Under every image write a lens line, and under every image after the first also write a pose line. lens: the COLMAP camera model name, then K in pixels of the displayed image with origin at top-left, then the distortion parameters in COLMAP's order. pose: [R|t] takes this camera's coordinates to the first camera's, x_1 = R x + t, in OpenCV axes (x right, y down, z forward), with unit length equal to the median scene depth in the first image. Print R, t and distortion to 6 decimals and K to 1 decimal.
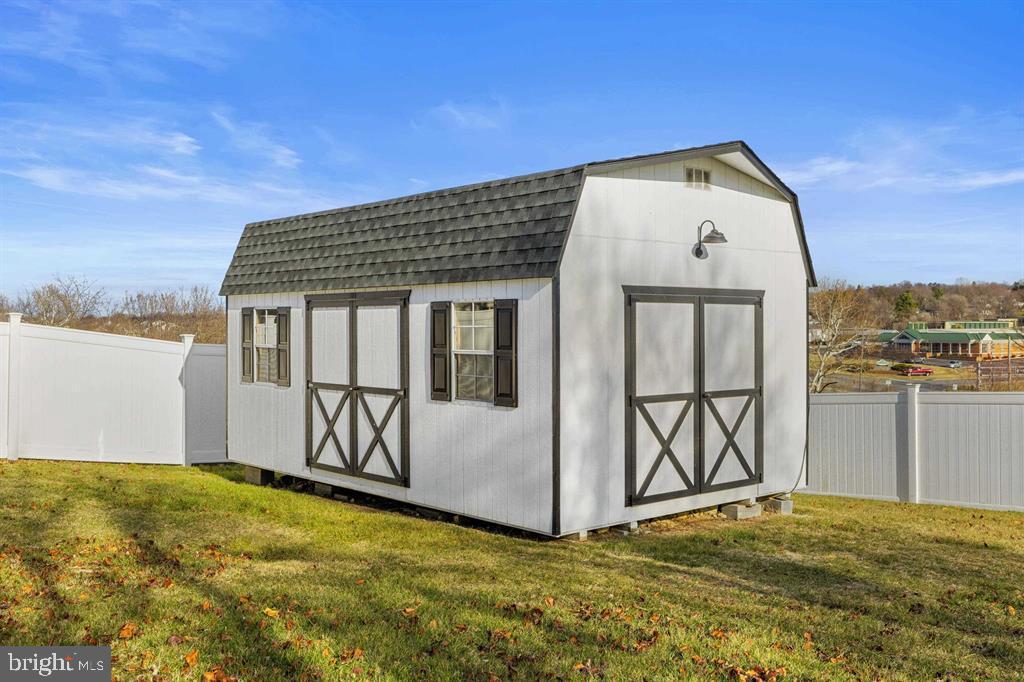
lens RADIAL K [[997.1, 0, 512.0], [0, 997.1, 341.0], [0, 0, 1]] dist [0.002624, 0.001144]
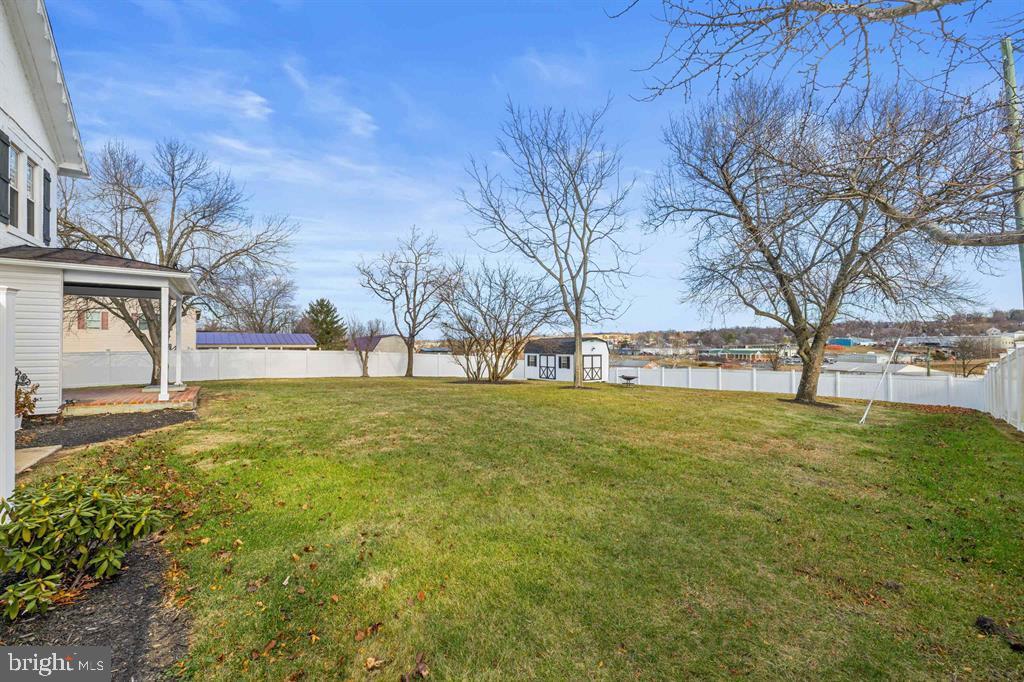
lens RADIAL K [[420.5, 0, 512.5], [0, 420.5, 347.1], [0, 0, 1]] dist [0.000984, 0.000053]
pose [[0.992258, -0.000534, -0.124196, -0.026467], [-0.001022, 0.999922, -0.012466, -0.064740], [0.124193, 0.012496, 0.992179, -2.264516]]
